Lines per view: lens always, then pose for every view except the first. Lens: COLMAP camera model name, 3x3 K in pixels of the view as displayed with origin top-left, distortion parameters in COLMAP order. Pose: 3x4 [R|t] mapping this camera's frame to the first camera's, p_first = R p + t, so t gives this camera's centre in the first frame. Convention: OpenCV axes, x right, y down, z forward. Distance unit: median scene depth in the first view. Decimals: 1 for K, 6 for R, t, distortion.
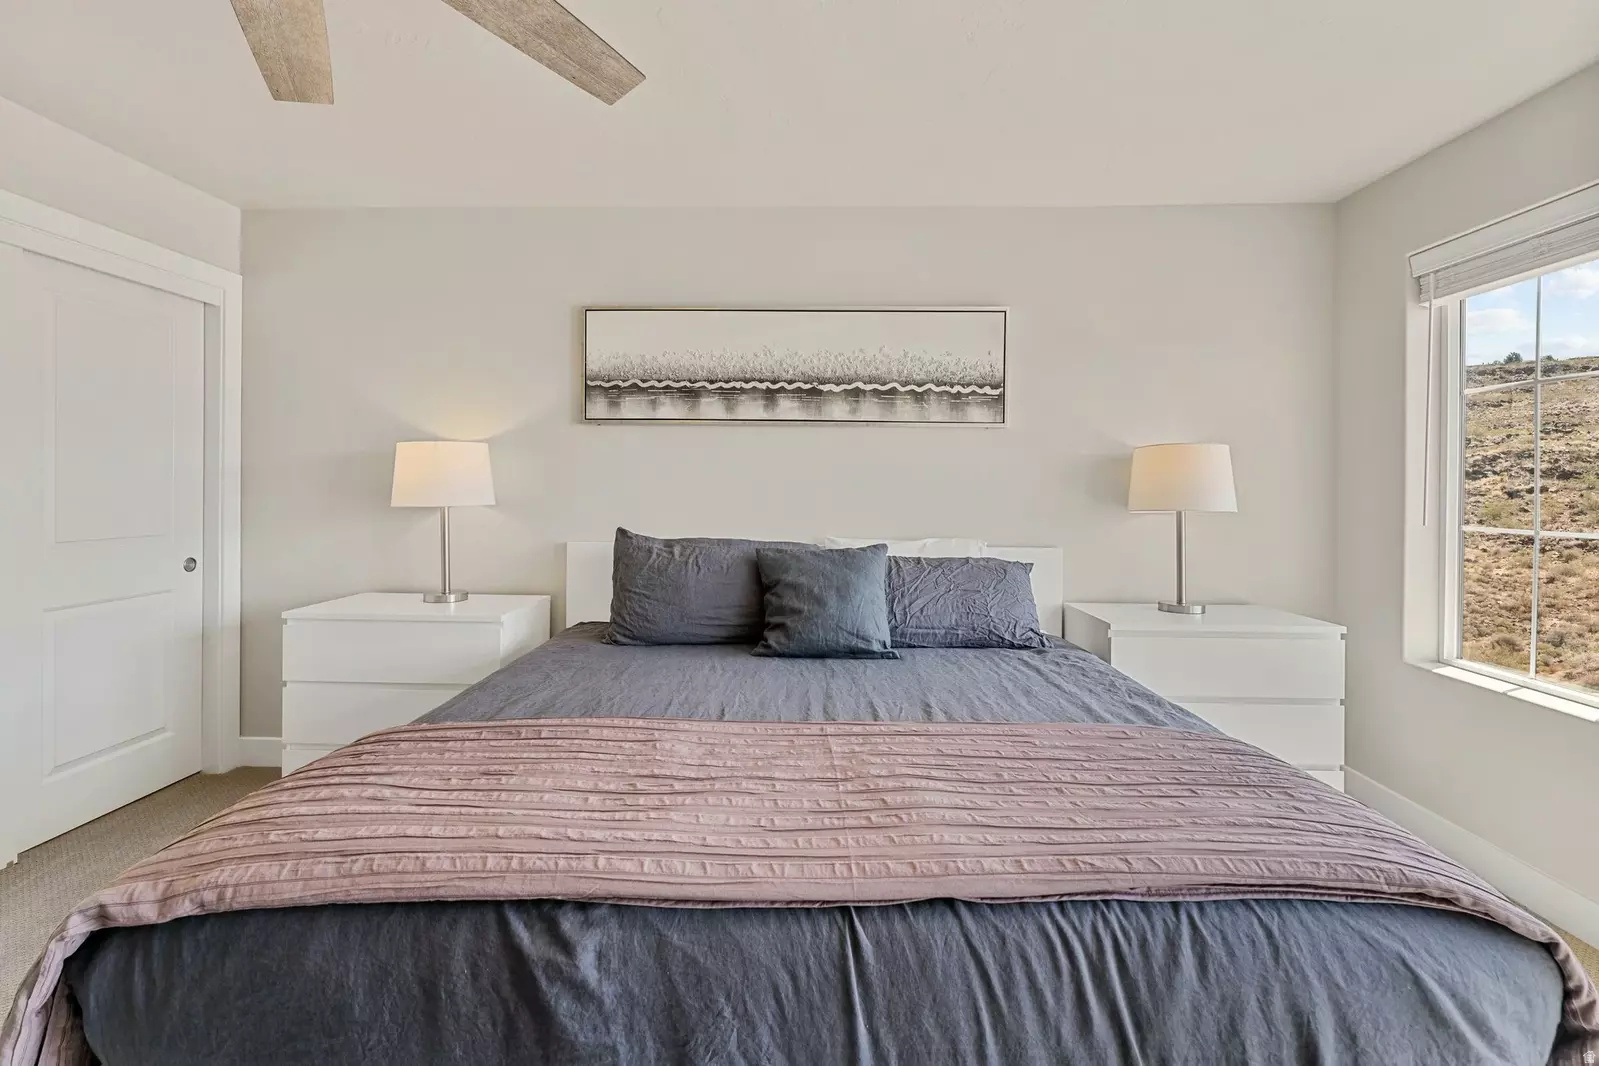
lens RADIAL K [[699.1, 0, 819.1], [0, 699.1, 492.5], [0, 0, 1]] dist [-0.000768, -0.000619]
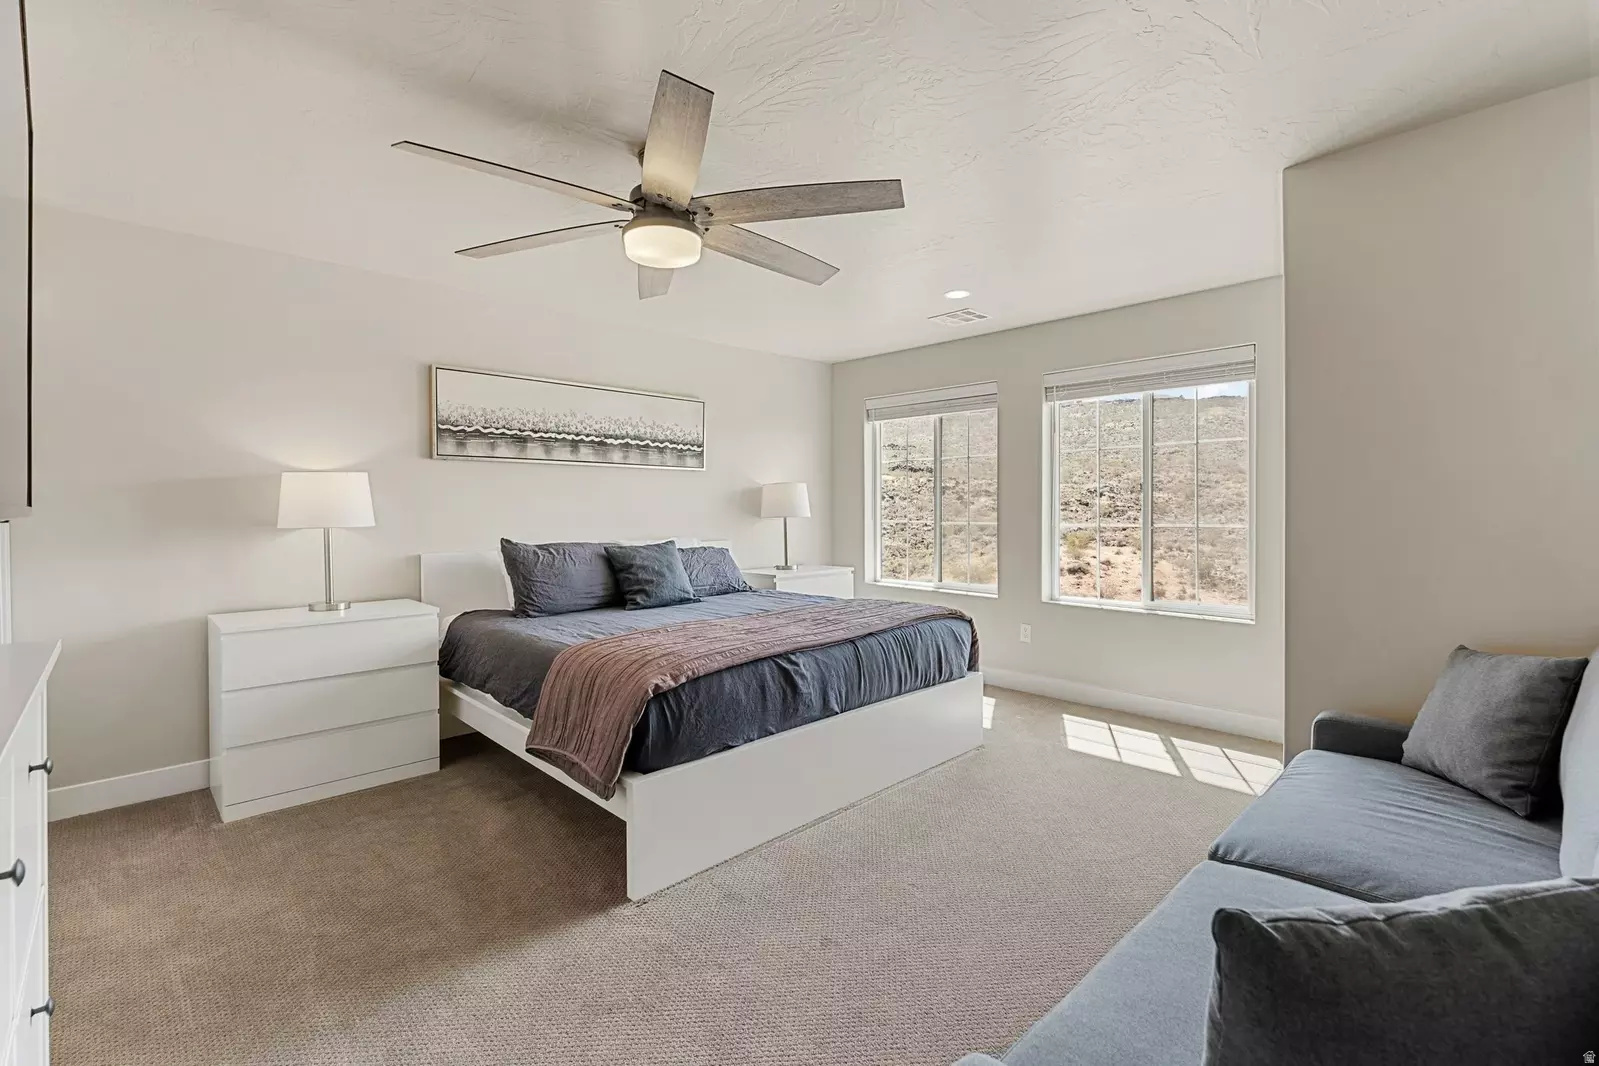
lens RADIAL K [[699.1, 0, 795.6], [0, 699.1, 519.2], [0, 0, 1]] dist [-0.000768, -0.000619]
pose [[0.693595, -0.024280, 0.719956, -0.803315], [0.016437, 0.999705, 0.017878, -0.002249], [-0.720178, -0.000566, 0.693789, -0.335237]]
